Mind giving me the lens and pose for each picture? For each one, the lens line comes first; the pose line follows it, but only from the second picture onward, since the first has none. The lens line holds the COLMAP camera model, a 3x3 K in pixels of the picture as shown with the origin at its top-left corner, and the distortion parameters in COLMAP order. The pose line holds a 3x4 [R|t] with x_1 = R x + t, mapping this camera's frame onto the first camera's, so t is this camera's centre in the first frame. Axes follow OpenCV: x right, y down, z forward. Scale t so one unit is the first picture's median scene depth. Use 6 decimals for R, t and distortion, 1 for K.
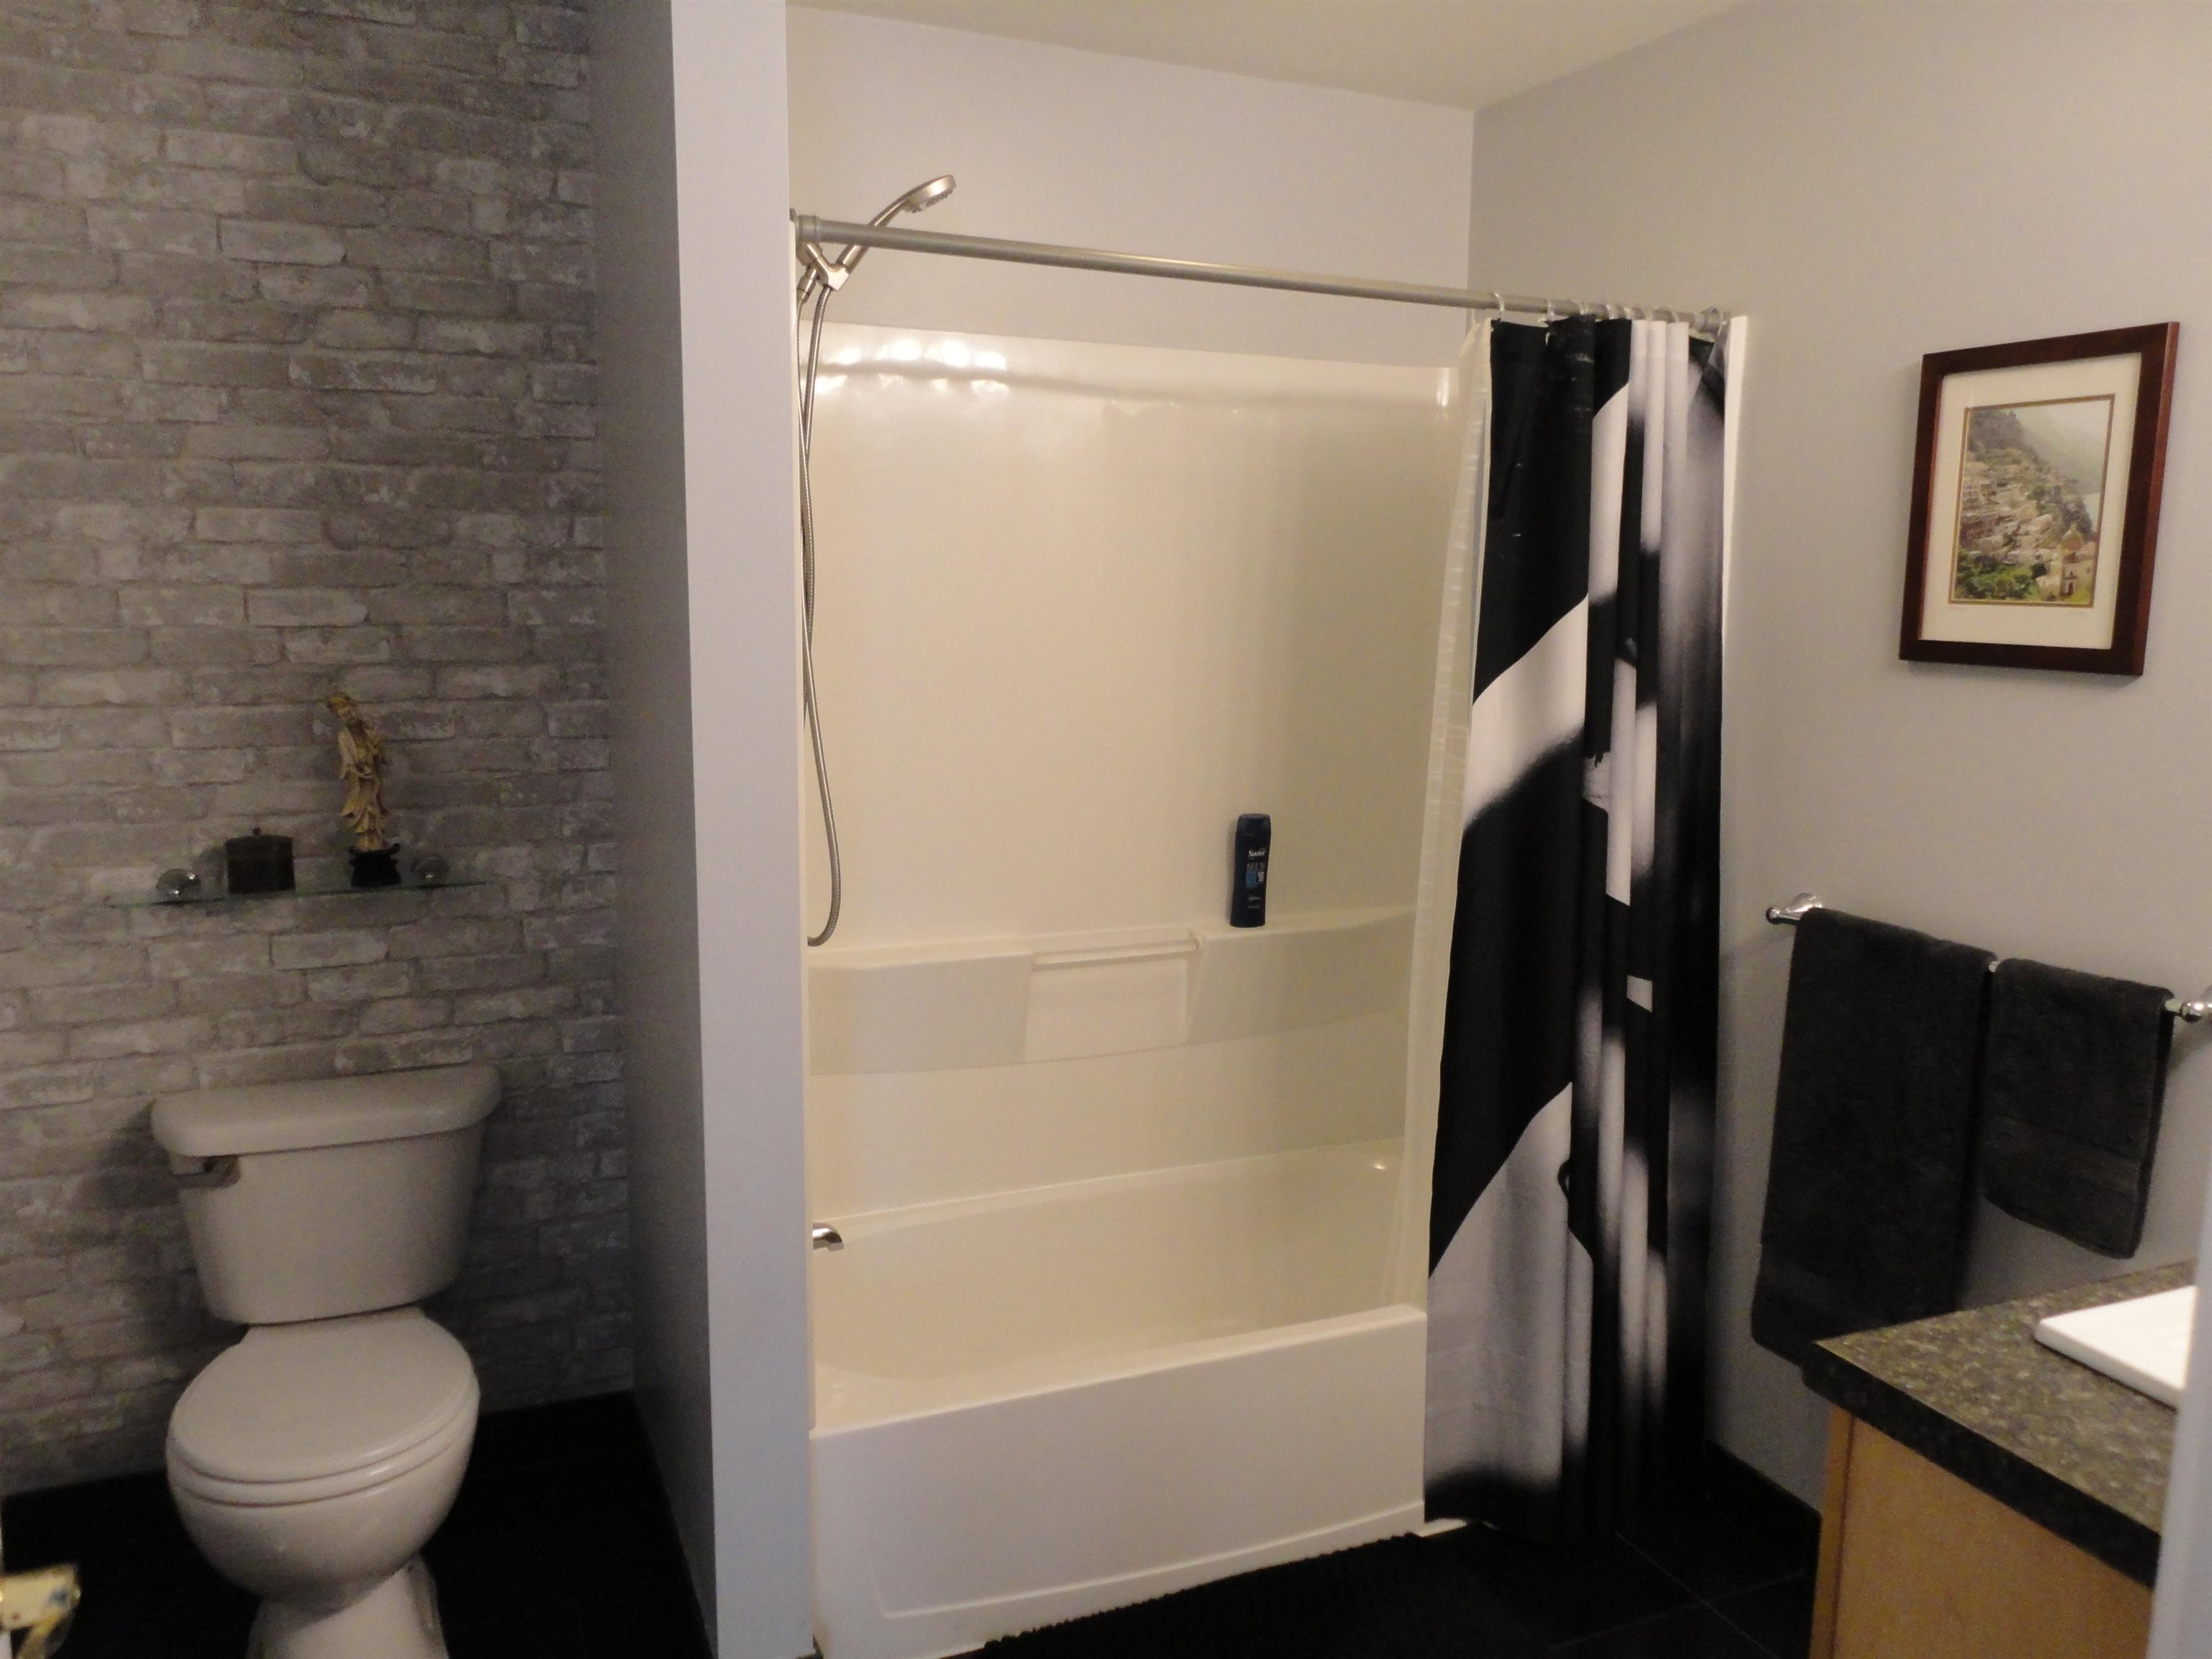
lens RADIAL K [[1614.1, 0, 1104.9], [0, 1614.1, 821.5], [0, 0, 1]] dist [0.005171, -0.003466]
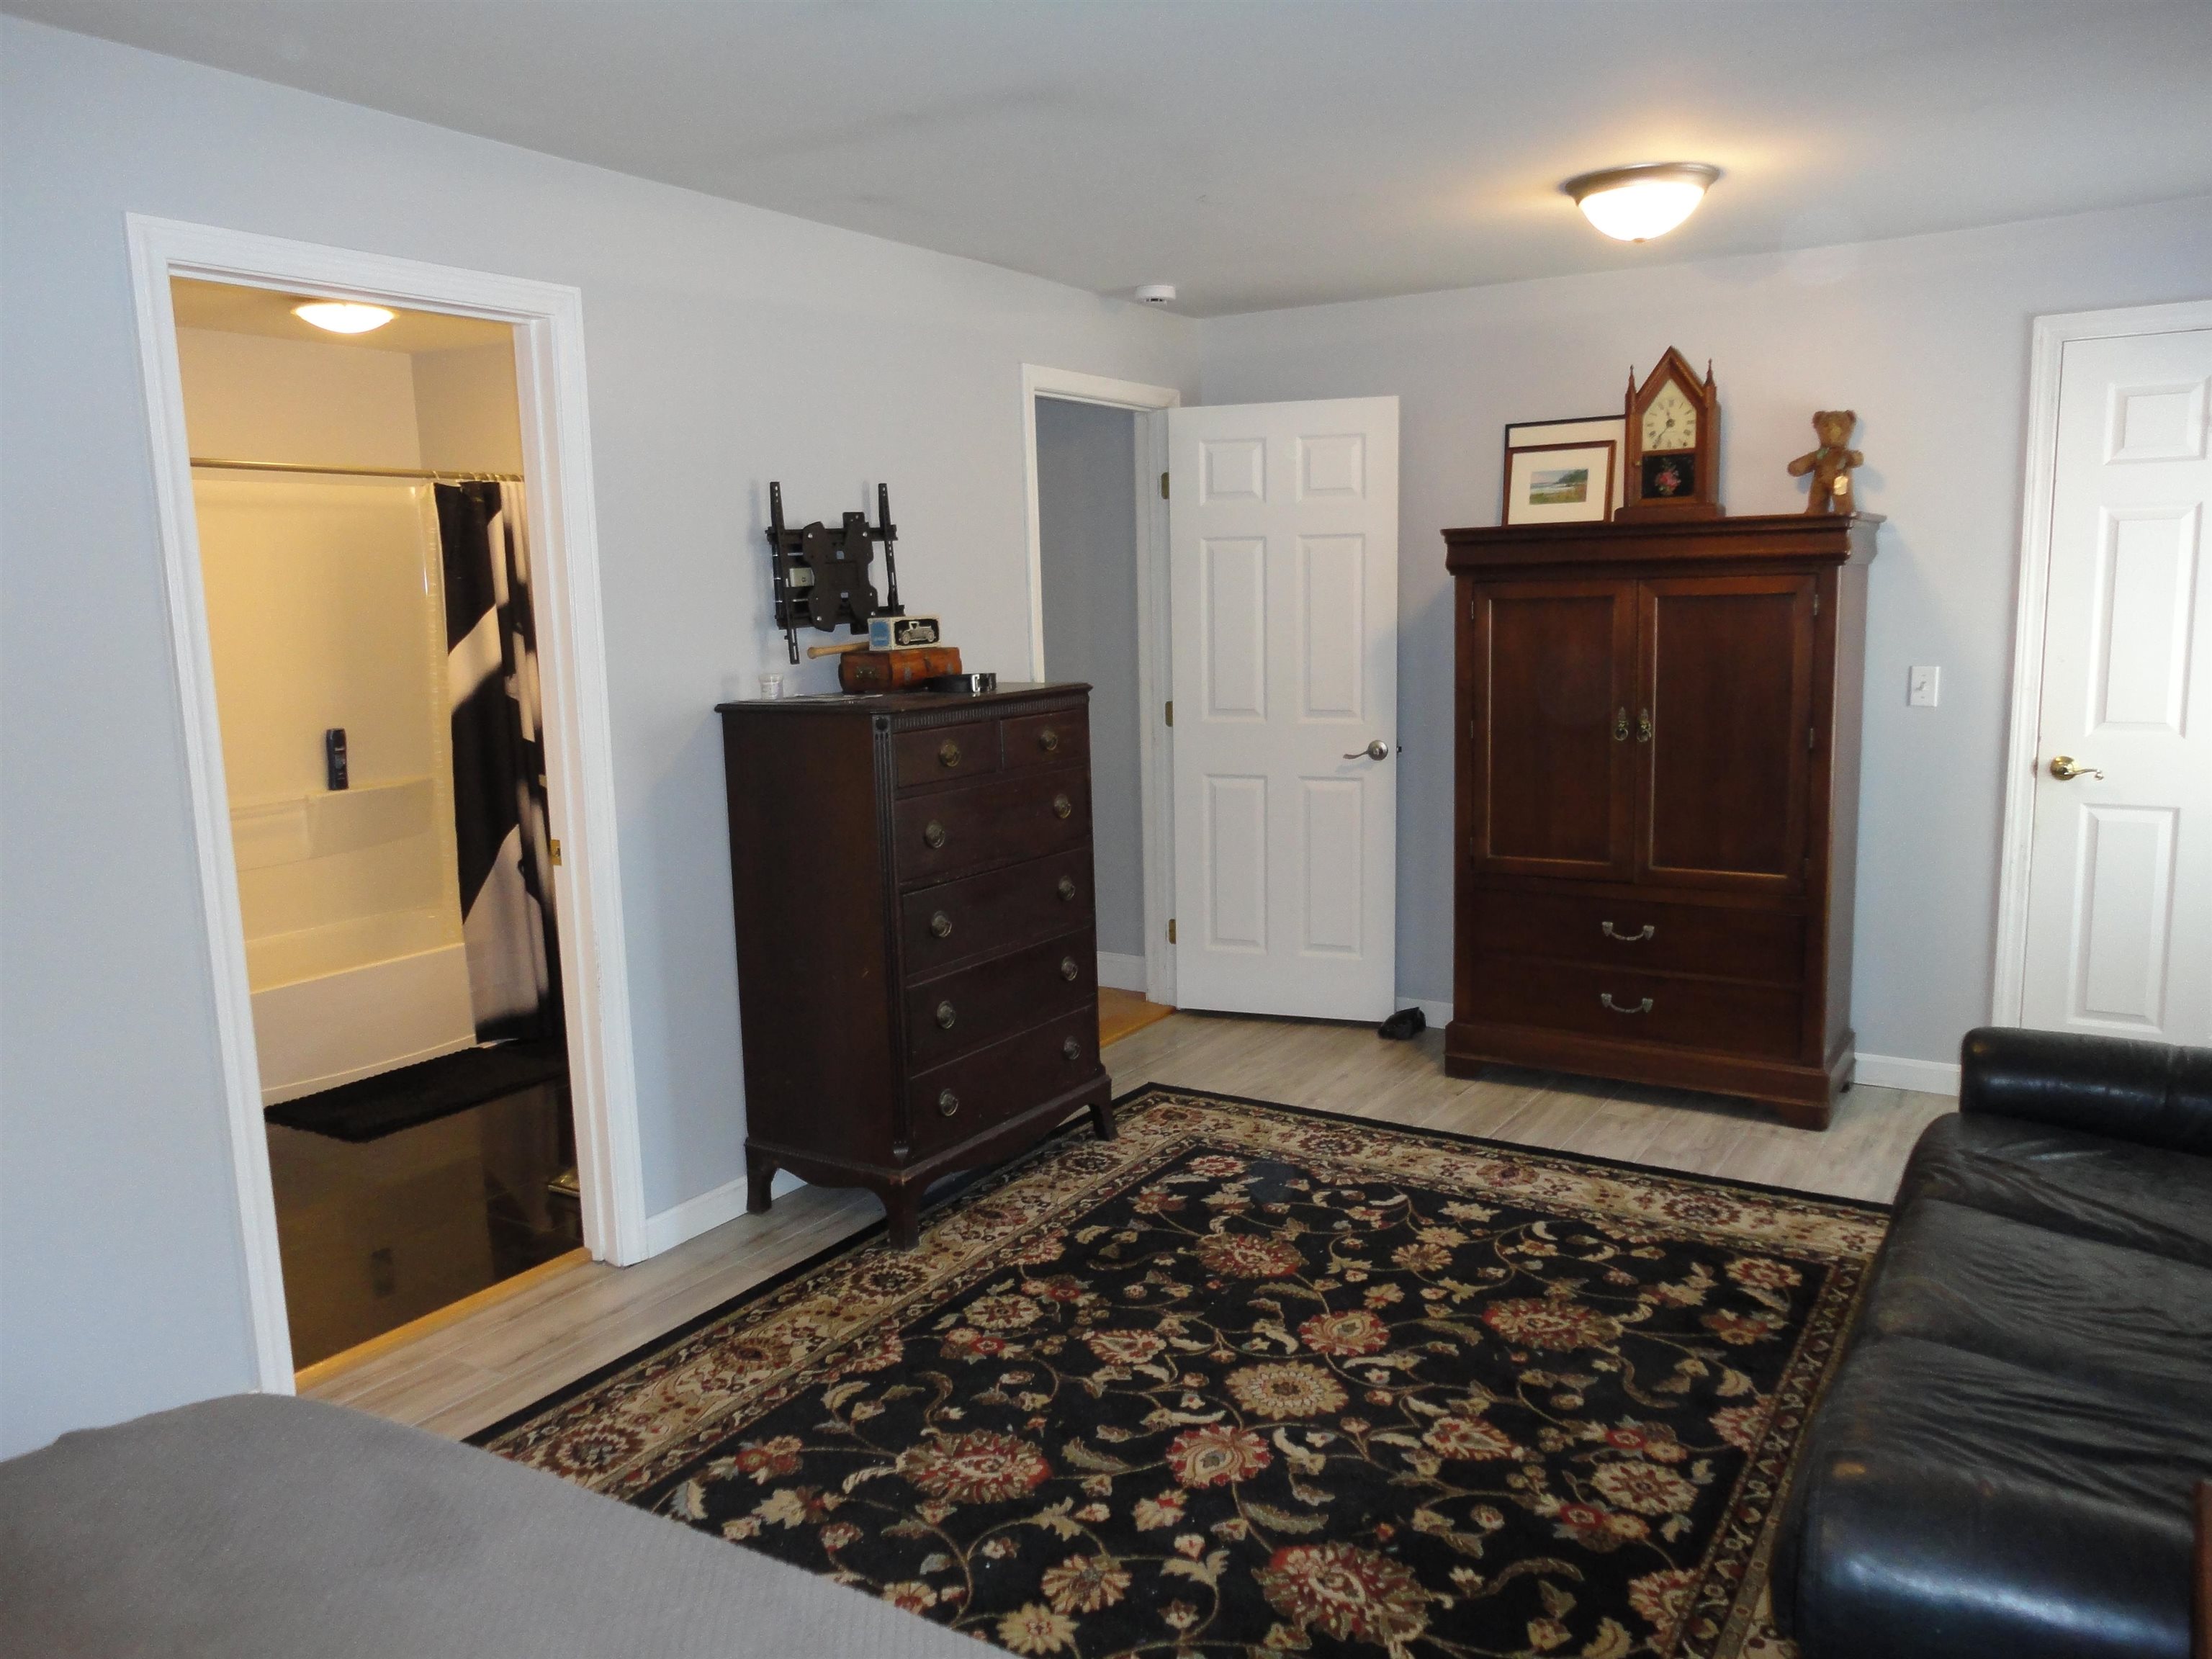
lens RADIAL K [[1614.1, 0, 1104.9], [0, 1614.1, 821.5], [0, 0, 1]] dist [0.005171, -0.003466]
pose [[0.822393, -0.119158, 0.556301, -0.282534], [0.118747, 0.992235, 0.036986, 0.173184], [-0.556389, 0.035642, 0.830157, -1.292587]]
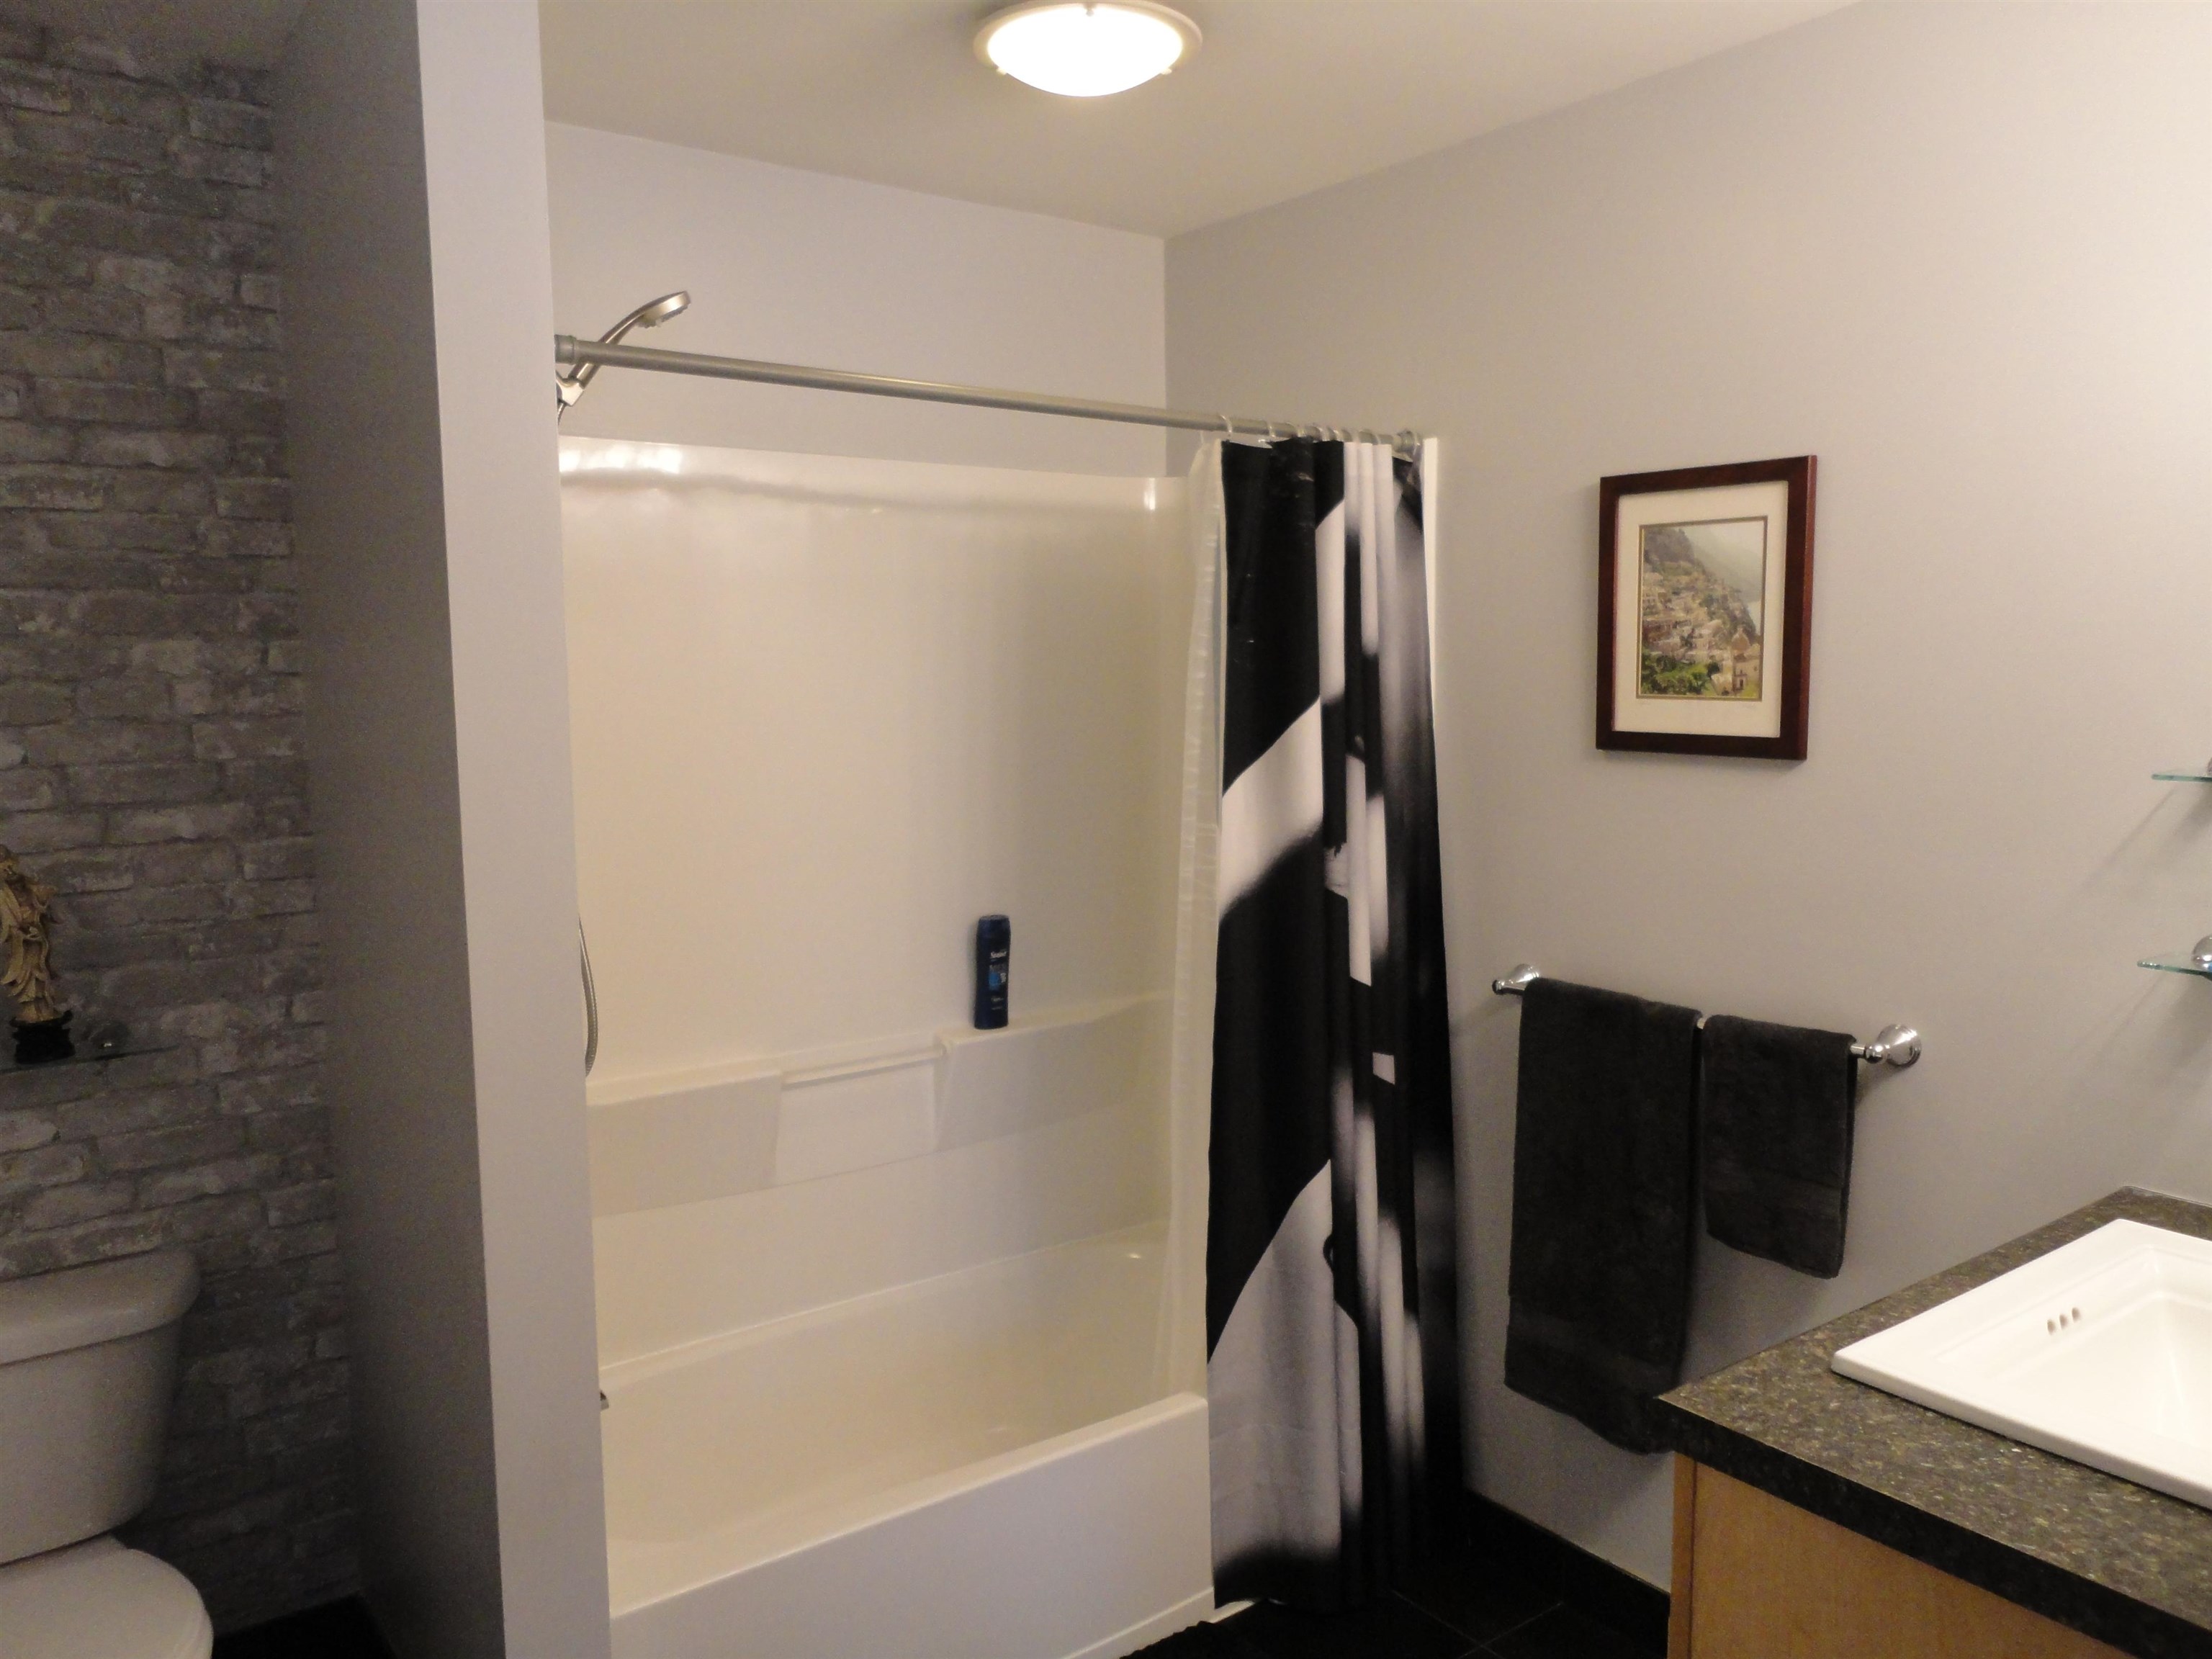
lens RADIAL K [[1614.1, 0, 1104.9], [0, 1614.1, 821.5], [0, 0, 1]] dist [0.005171, -0.003466]
pose [[0.973625, -0.045177, 0.223638, -0.077745], [0.056064, 0.997519, -0.042571, -0.020570], [-0.221160, 0.053987, 0.973742, 0.001104]]
